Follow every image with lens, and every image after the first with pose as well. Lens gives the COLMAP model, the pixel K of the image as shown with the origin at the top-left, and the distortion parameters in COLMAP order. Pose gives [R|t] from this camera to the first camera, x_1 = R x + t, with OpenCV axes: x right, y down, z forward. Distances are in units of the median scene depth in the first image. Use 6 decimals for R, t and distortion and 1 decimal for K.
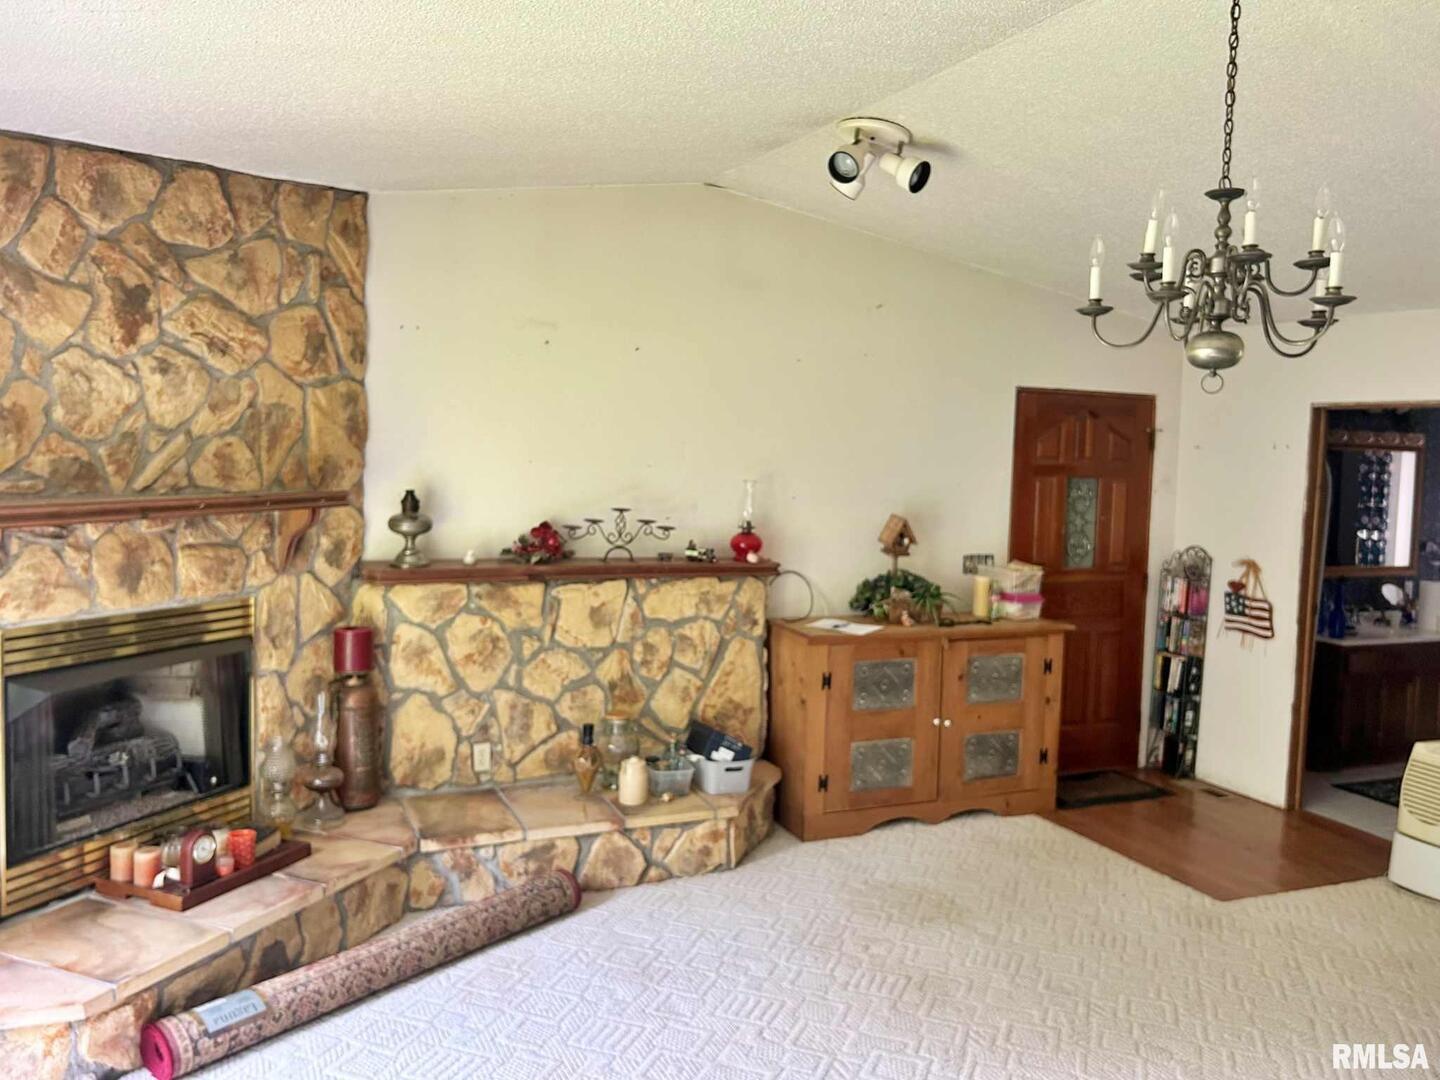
lens RADIAL K [[1108.6, 0, 722.6], [0, 1108.6, 520.8], [0, 0, 1]] dist [0.072615, -0.173357]
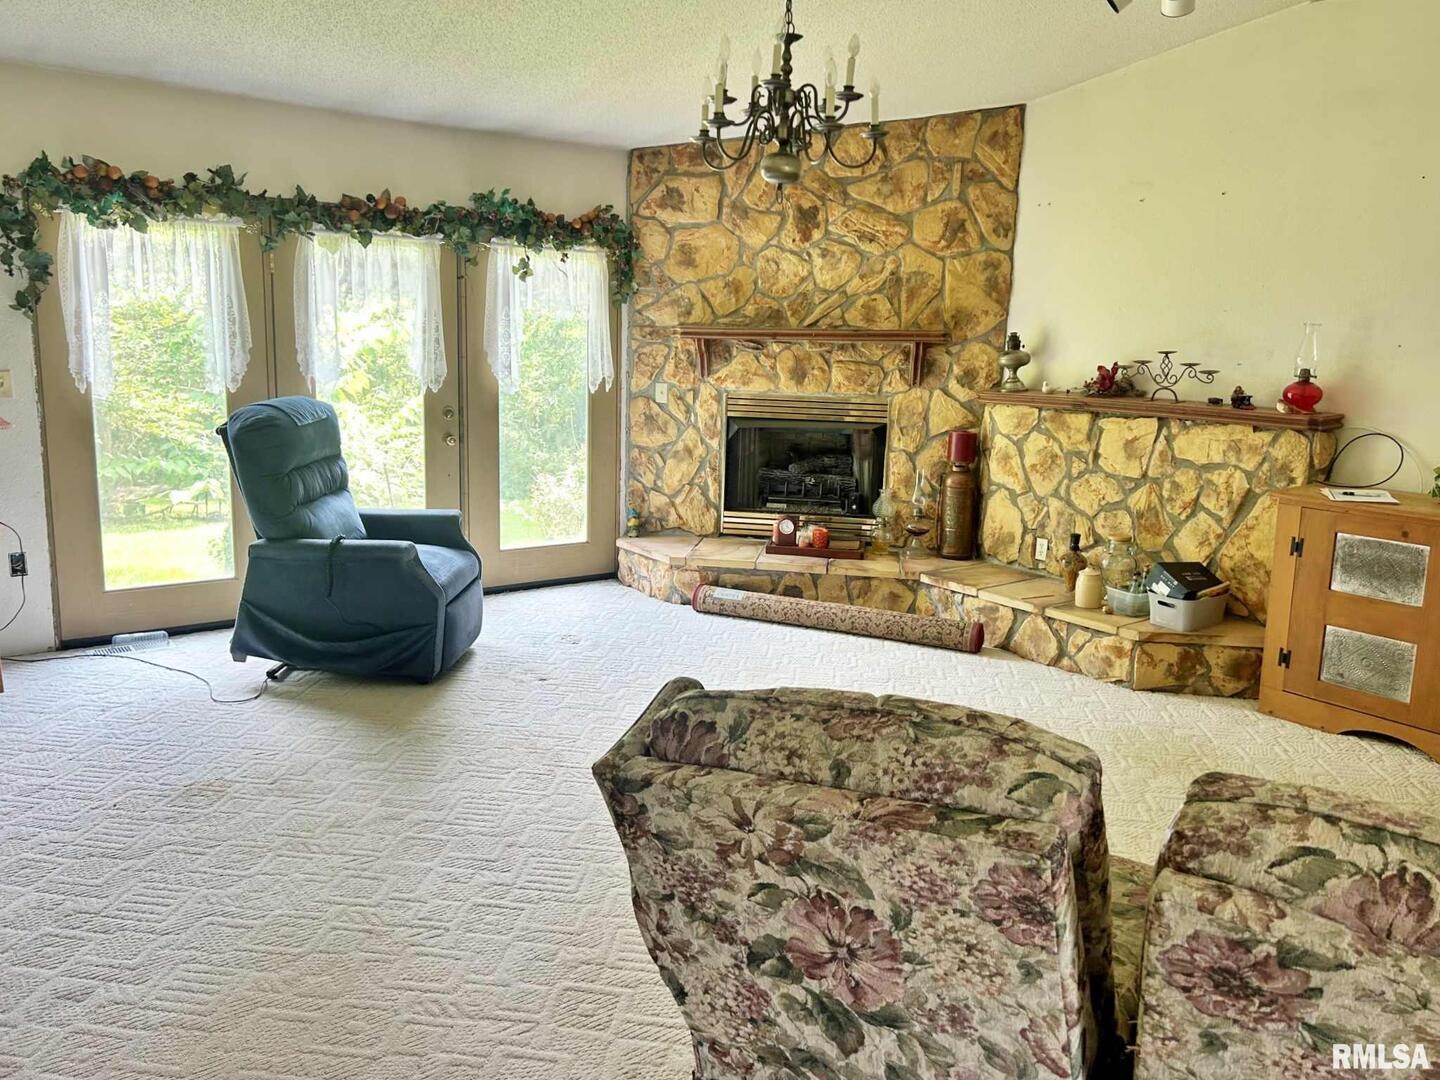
lens RADIAL K [[1094.4, 0, 720.0], [0, 1094.4, 540.0], [0, 0, 1]] dist [-0.001770, -0.001628]
pose [[0.222898, 0.165086, -0.960762, 0.943353], [-0.071872, 0.985657, 0.152690, 0.041972], [0.972189, 0.035017, 0.231566, 0.384272]]
